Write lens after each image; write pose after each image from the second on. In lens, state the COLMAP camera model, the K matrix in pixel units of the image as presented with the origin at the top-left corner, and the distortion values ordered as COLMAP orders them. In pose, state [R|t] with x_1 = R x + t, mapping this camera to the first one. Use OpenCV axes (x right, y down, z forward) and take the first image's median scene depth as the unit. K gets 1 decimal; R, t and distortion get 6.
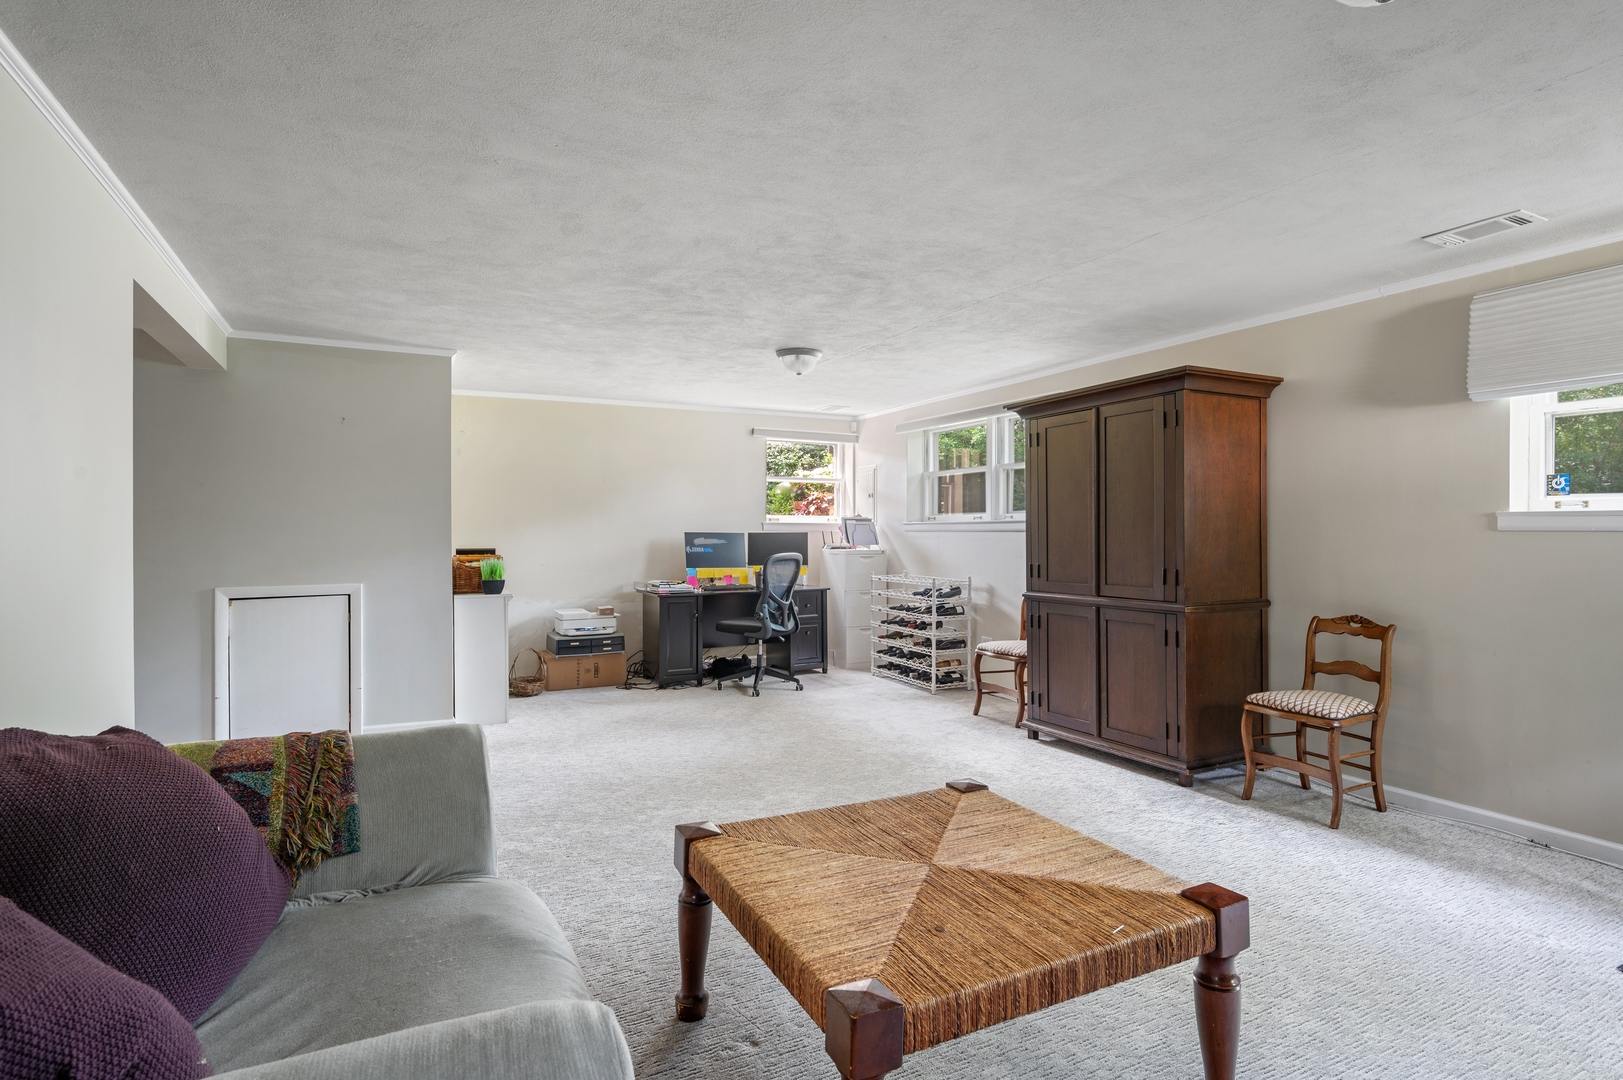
lens RADIAL K [[809.5, 0, 814.3], [0, 809.5, 534.5], [0, 0, 1]] dist [0.002560, -0.000628]
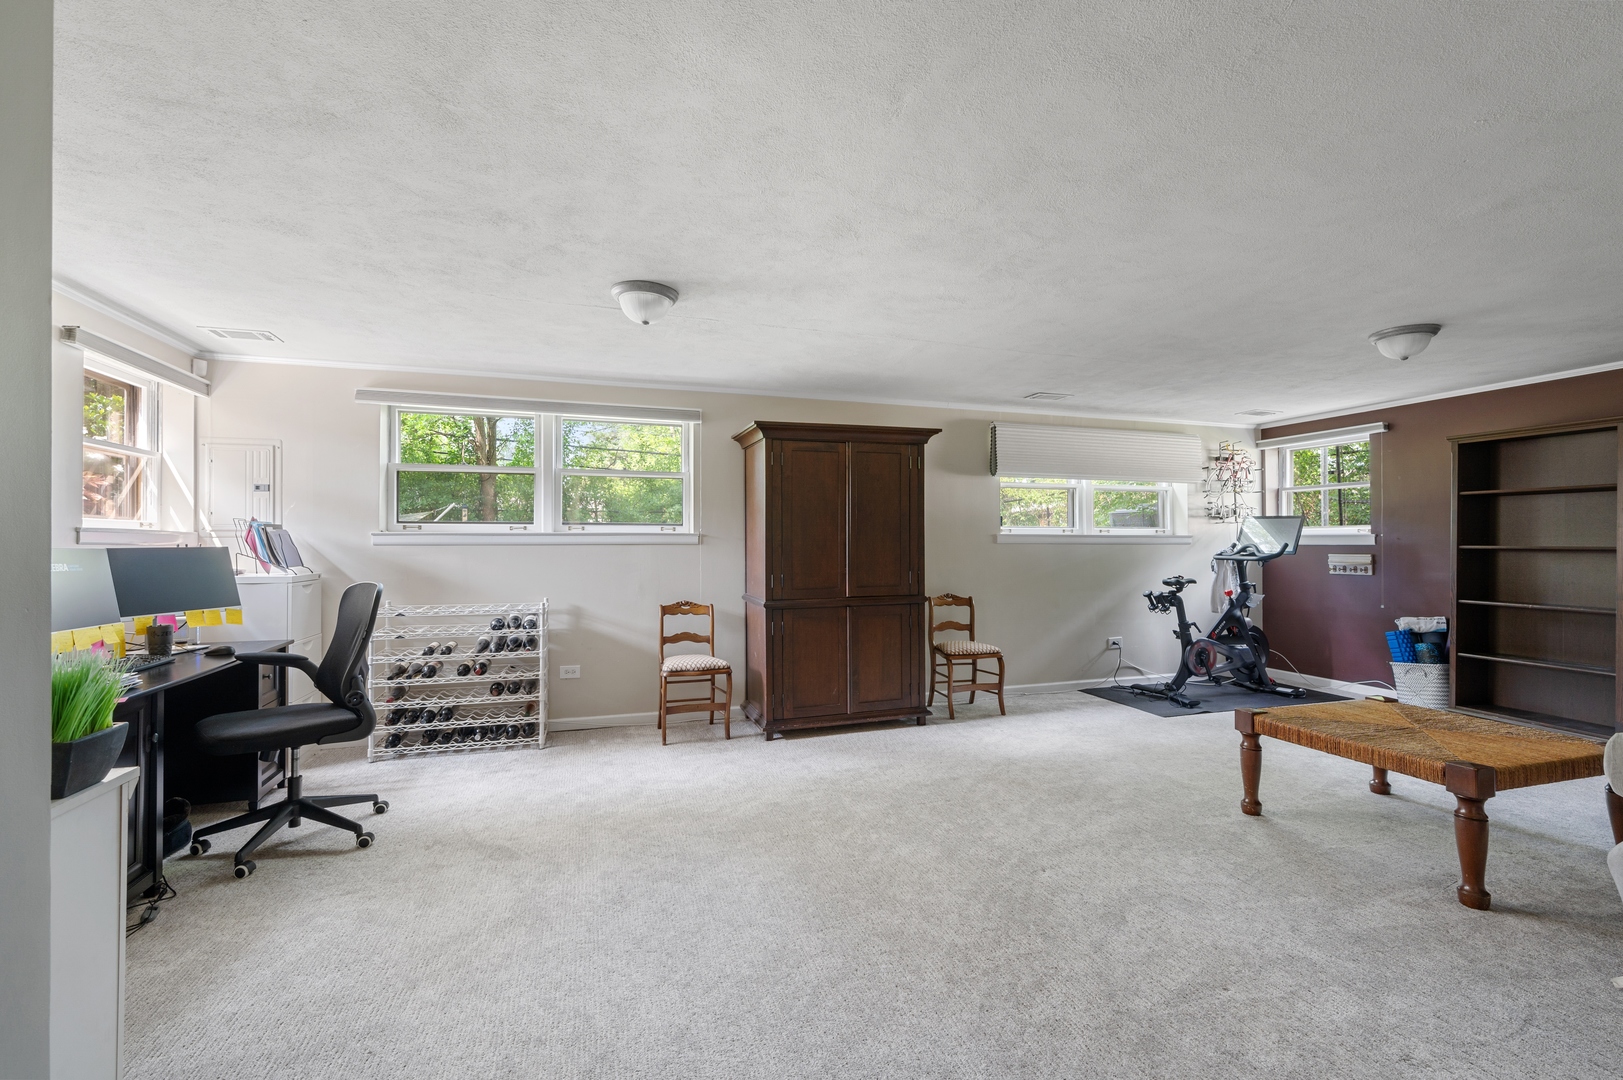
lens RADIAL K [[686.3, 0, 811.5], [0, 686.3, 540.0], [0, 0, 1]] dist [-0.000233, 0.000019]
pose [[0.175720, 0.005864, 0.984423, -0.779607], [0.005834, 0.999958, -0.006998, -0.003447], [-0.984423, 0.006973, 0.175679, 1.017134]]
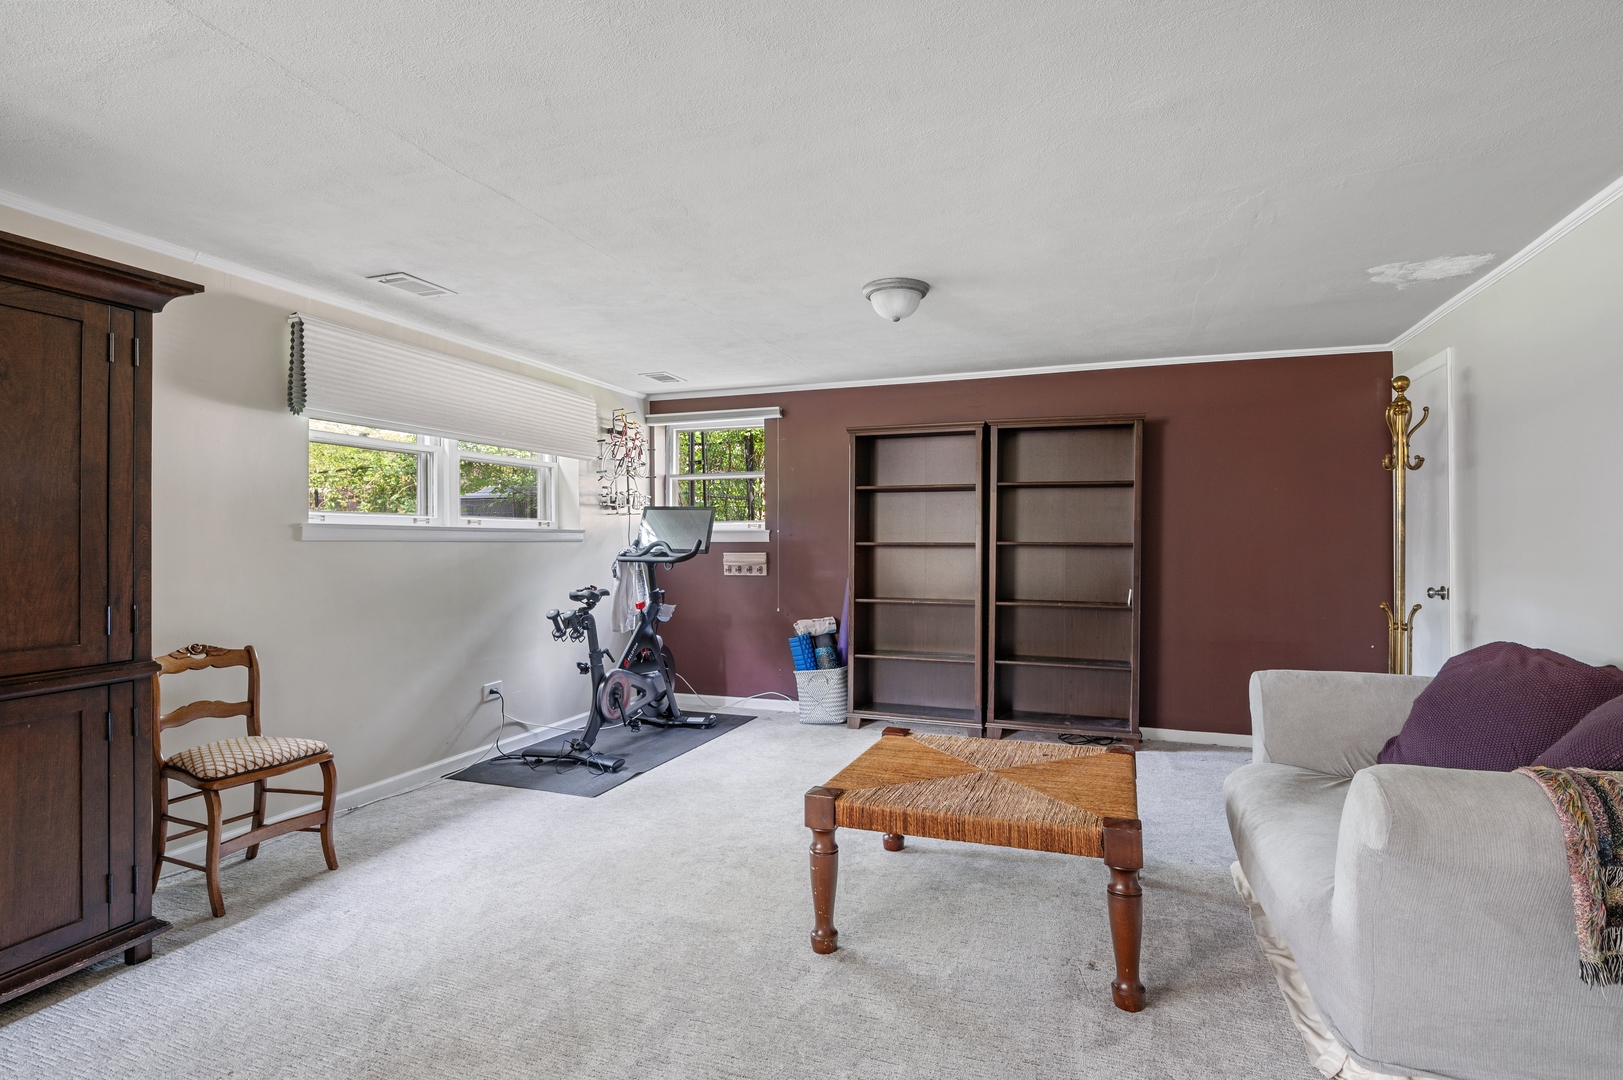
lens RADIAL K [[809.5, 0, 814.3], [0, 809.5, 534.5], [0, 0, 1]] dist [0.002560, -0.000628]
pose [[-0.676376, 0.008727, 0.736504, -0.349148], [0.007543, 0.999959, -0.004921, -0.002339], [-0.736518, 0.002227, -0.676415, 1.081004]]
